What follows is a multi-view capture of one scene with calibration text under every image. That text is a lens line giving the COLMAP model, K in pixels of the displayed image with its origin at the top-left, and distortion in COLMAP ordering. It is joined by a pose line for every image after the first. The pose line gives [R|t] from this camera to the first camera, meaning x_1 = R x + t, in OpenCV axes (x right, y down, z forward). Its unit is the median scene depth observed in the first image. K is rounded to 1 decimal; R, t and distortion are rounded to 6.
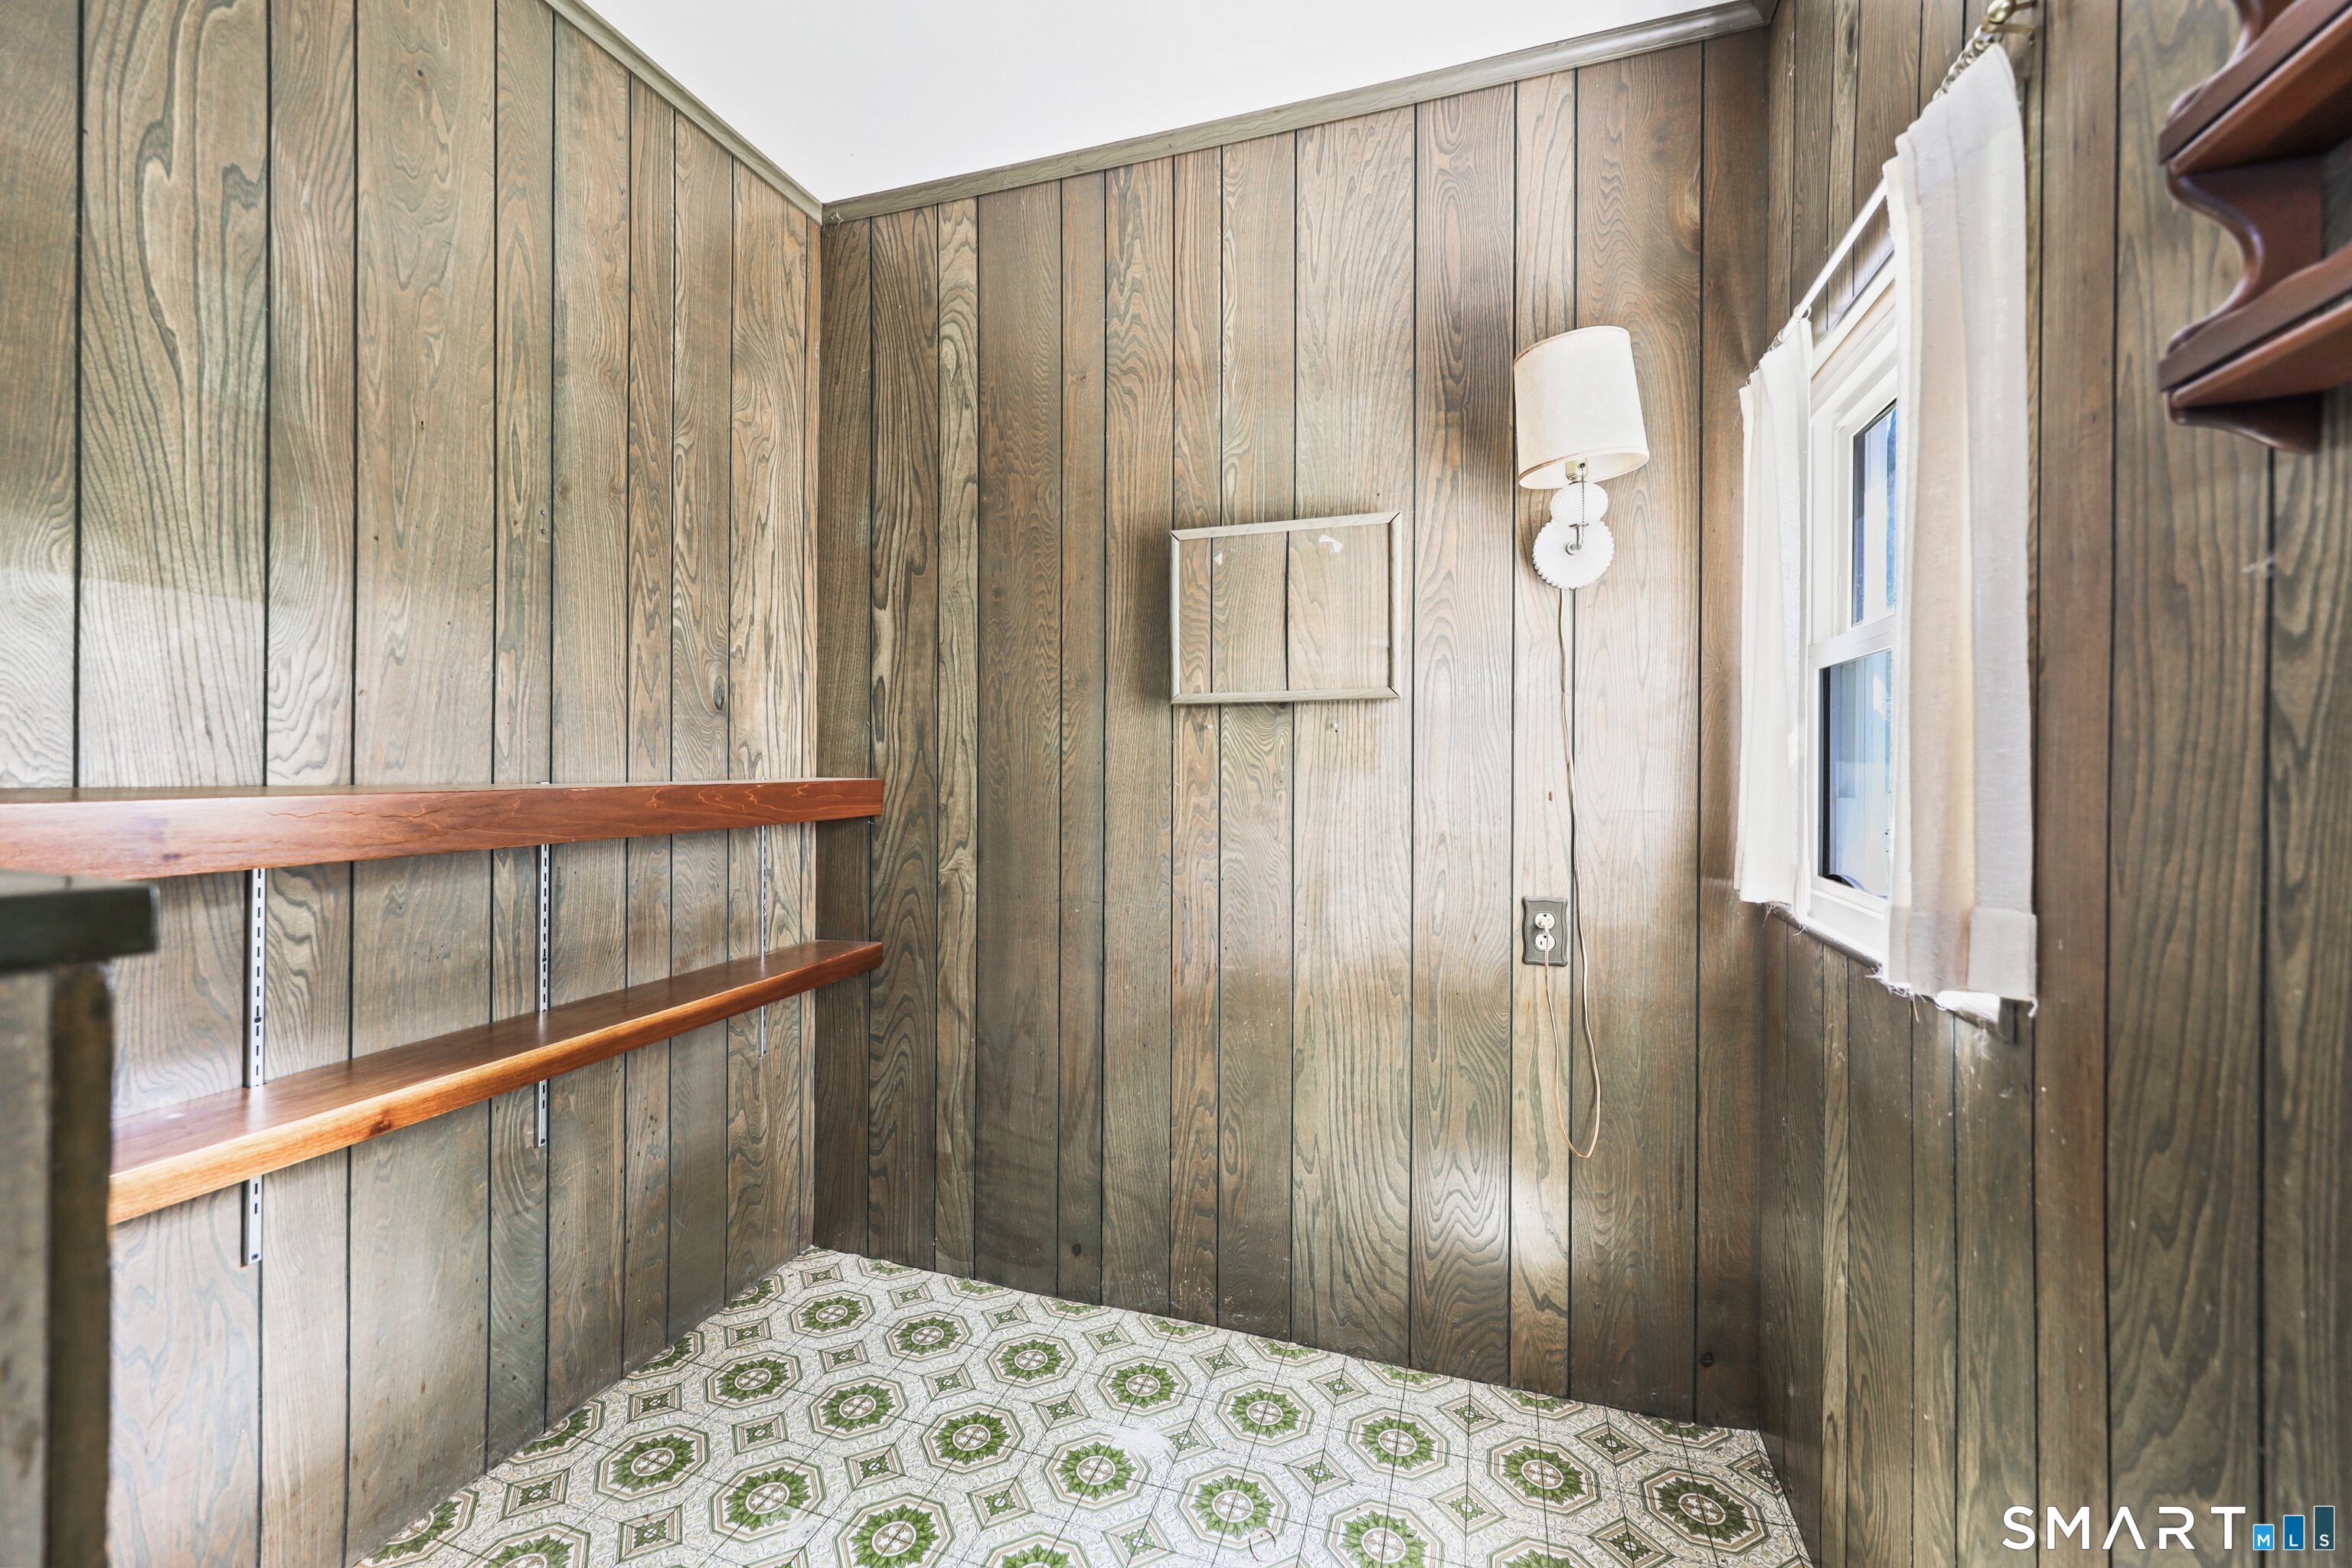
lens RADIAL K [[1011.9, 0, 1170.7], [0, 1011.9, 766.9], [0, 0, 1]] dist [0.004050, 0.000189]
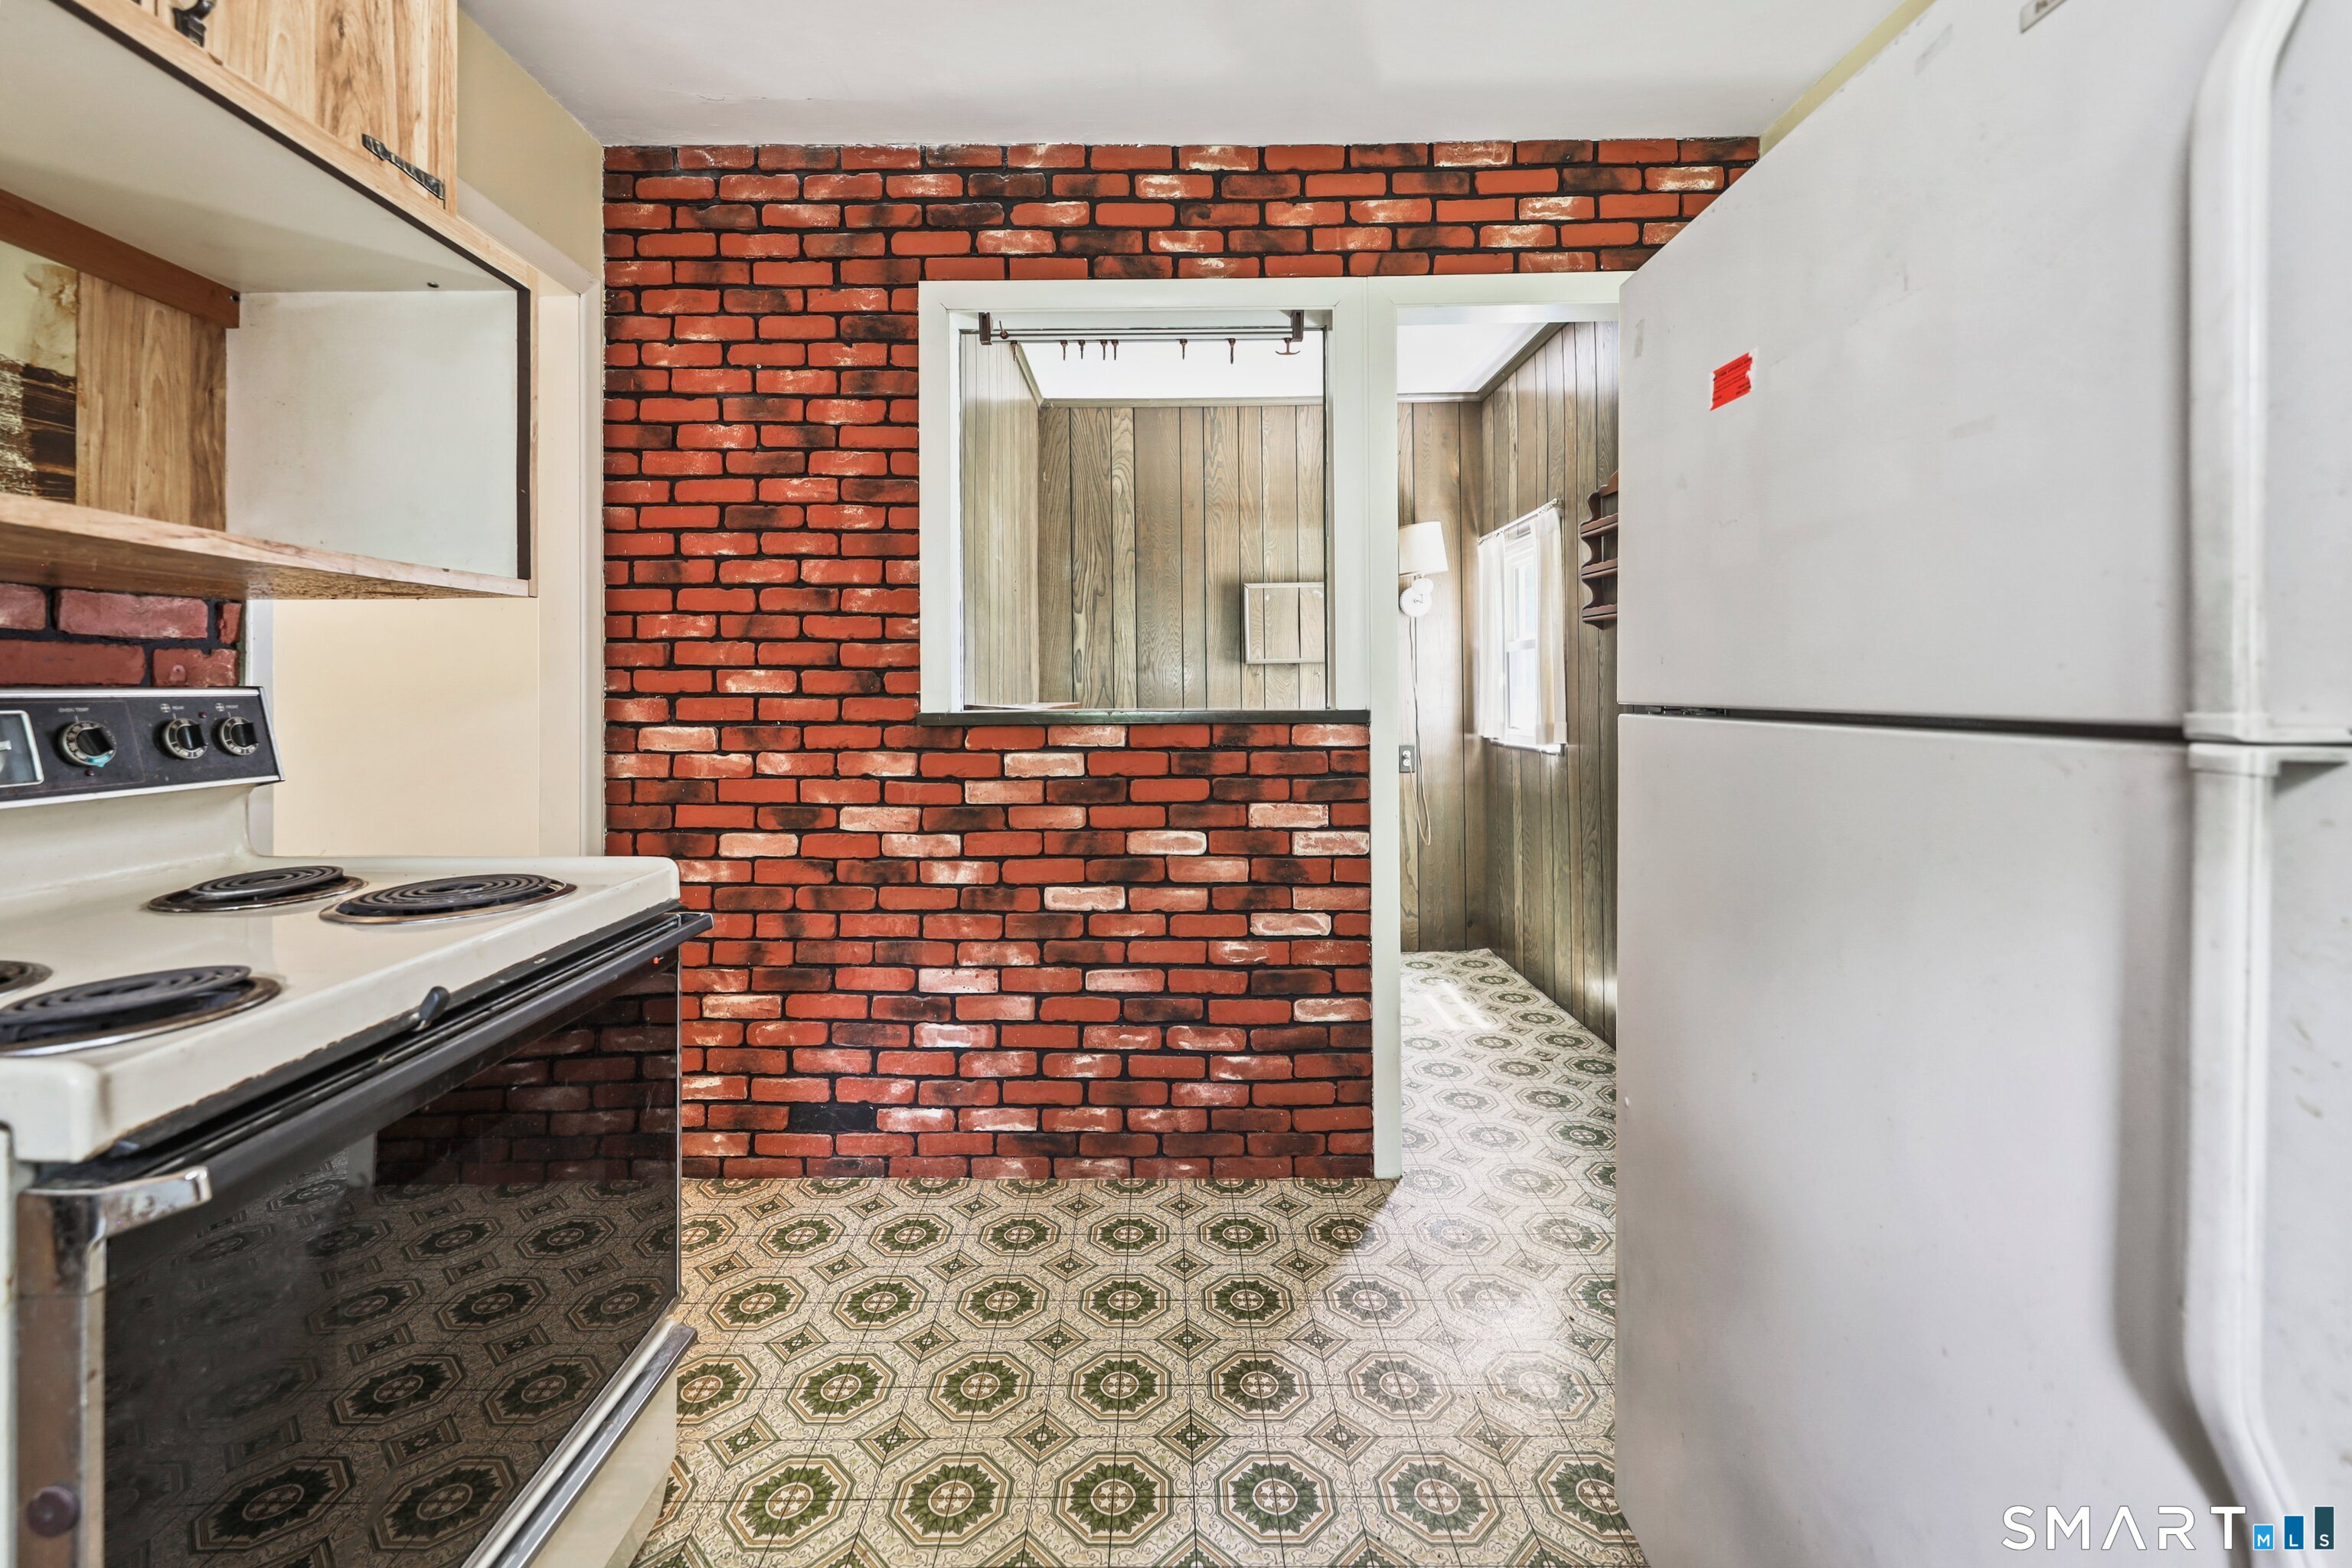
lens RADIAL K [[1011.9, 0, 1199.5], [0, 1011.9, 702.1], [0, 0, 1]] dist [0.004050, 0.000189]
pose [[0.943259, -0.019747, 0.331470, -0.735980], [0.016270, 0.999780, 0.013261, -0.010336], [-0.331658, -0.007116, 0.943373, -0.915821]]
